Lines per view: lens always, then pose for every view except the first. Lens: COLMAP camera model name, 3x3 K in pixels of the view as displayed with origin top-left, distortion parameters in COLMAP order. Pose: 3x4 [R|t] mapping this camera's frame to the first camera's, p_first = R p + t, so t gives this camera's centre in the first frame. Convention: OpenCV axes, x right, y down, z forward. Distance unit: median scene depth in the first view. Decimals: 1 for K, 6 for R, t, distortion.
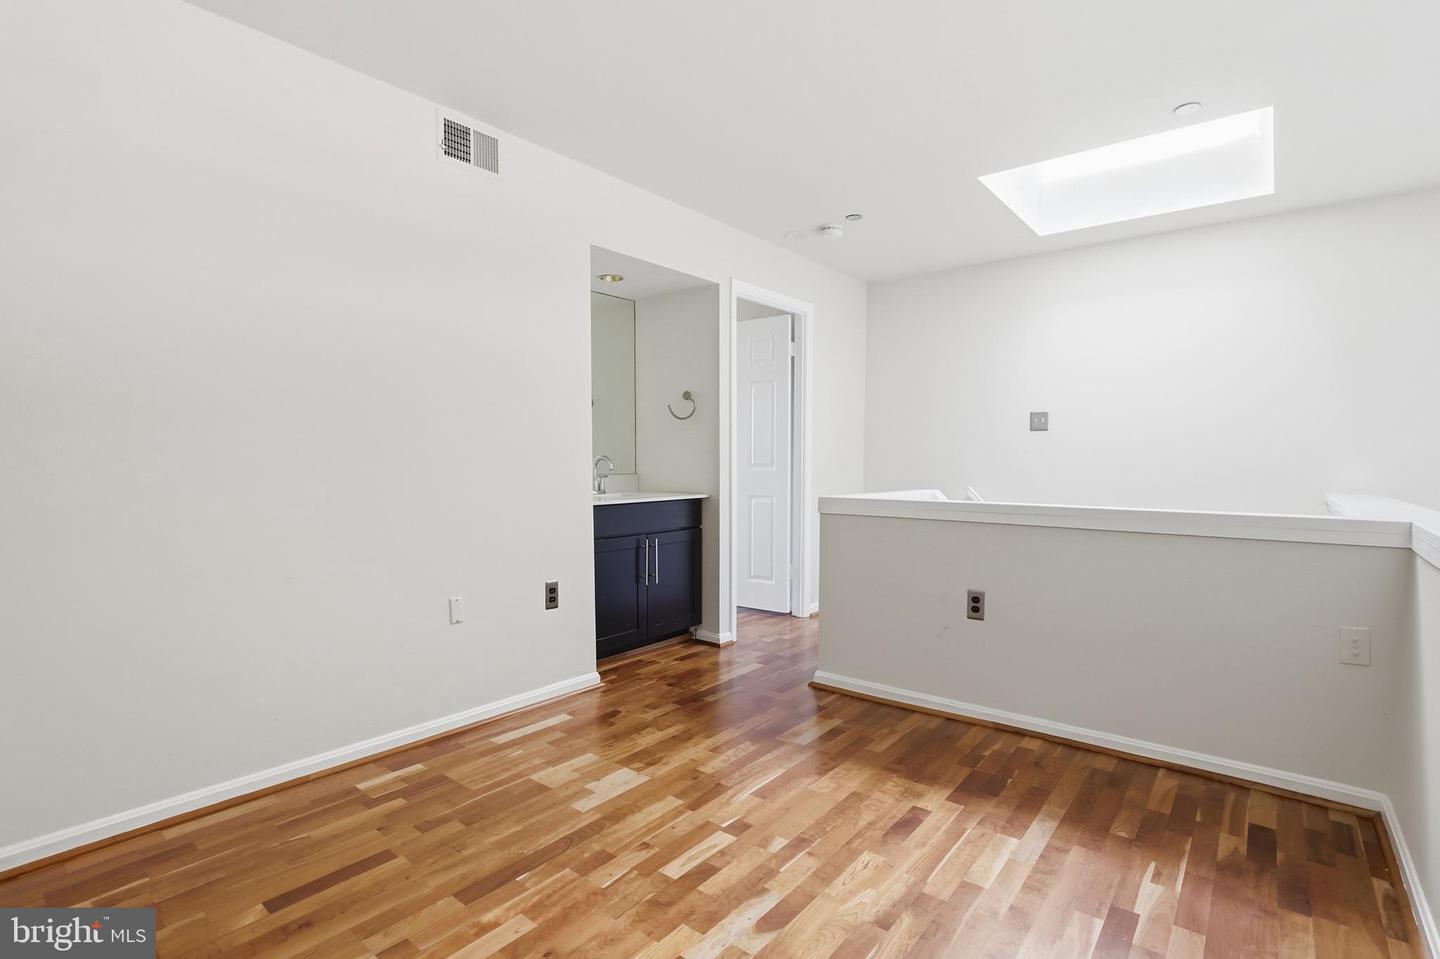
lens RADIAL K [[665.8, 0, 722.6], [0, 665.8, 464.0], [0, 0, 1]] dist [-0.048584, 0.017921]
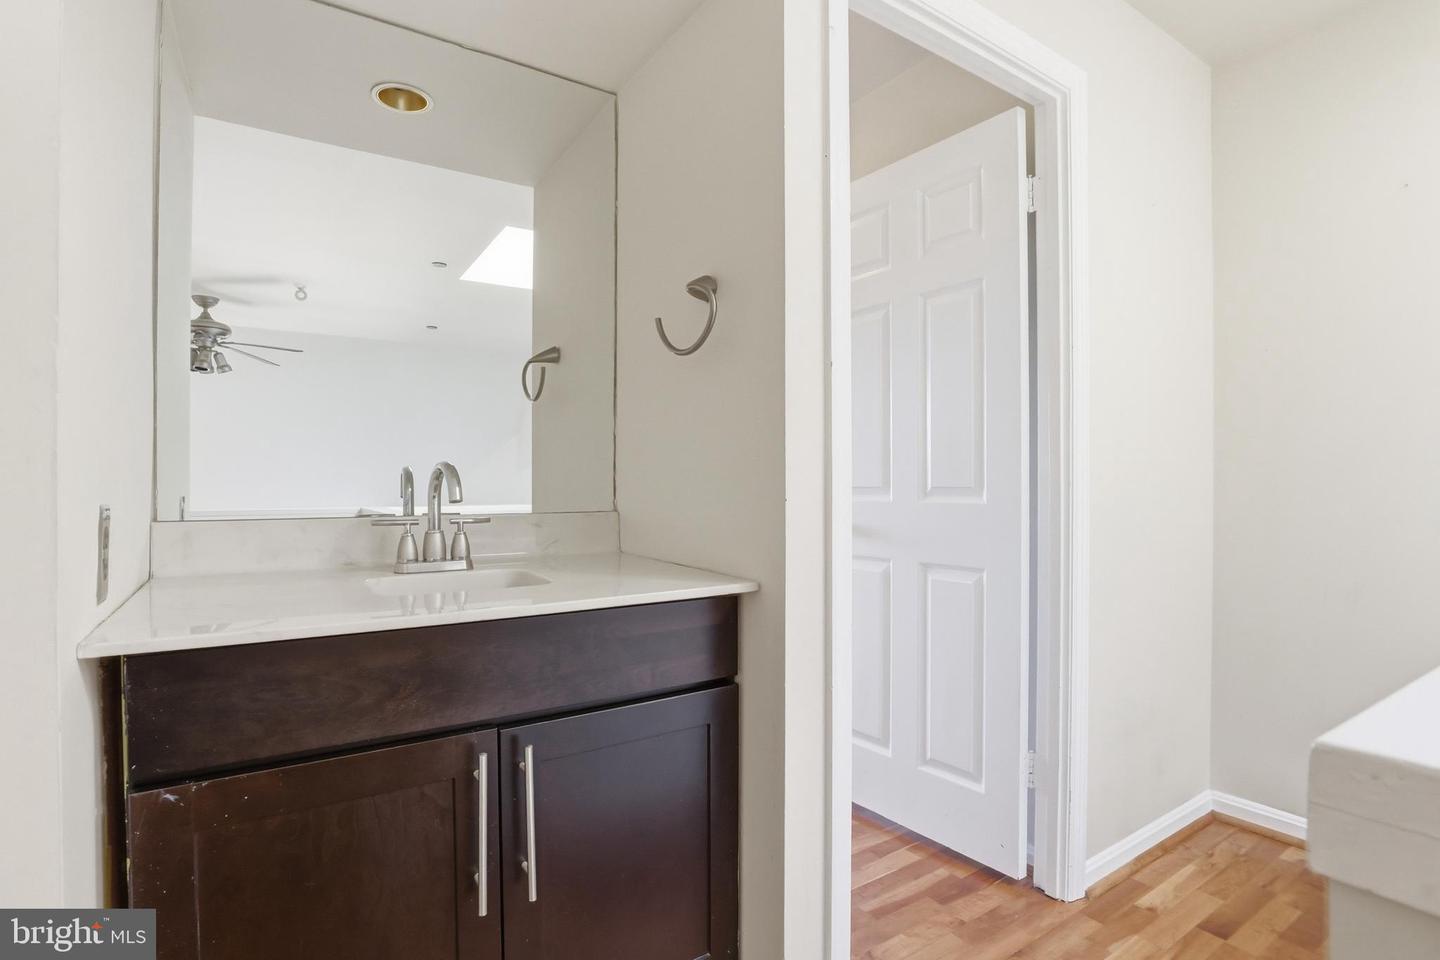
lens RADIAL K [[665.8, 0, 722.6], [0, 665.8, 464.5], [0, 0, 1]] dist [-0.048584, 0.017921]
pose [[0.948870, -0.004412, -0.315637, 0.064387], [-0.006896, 0.999374, -0.034701, 0.000794], [0.315593, 0.035103, 0.948245, 0.691439]]
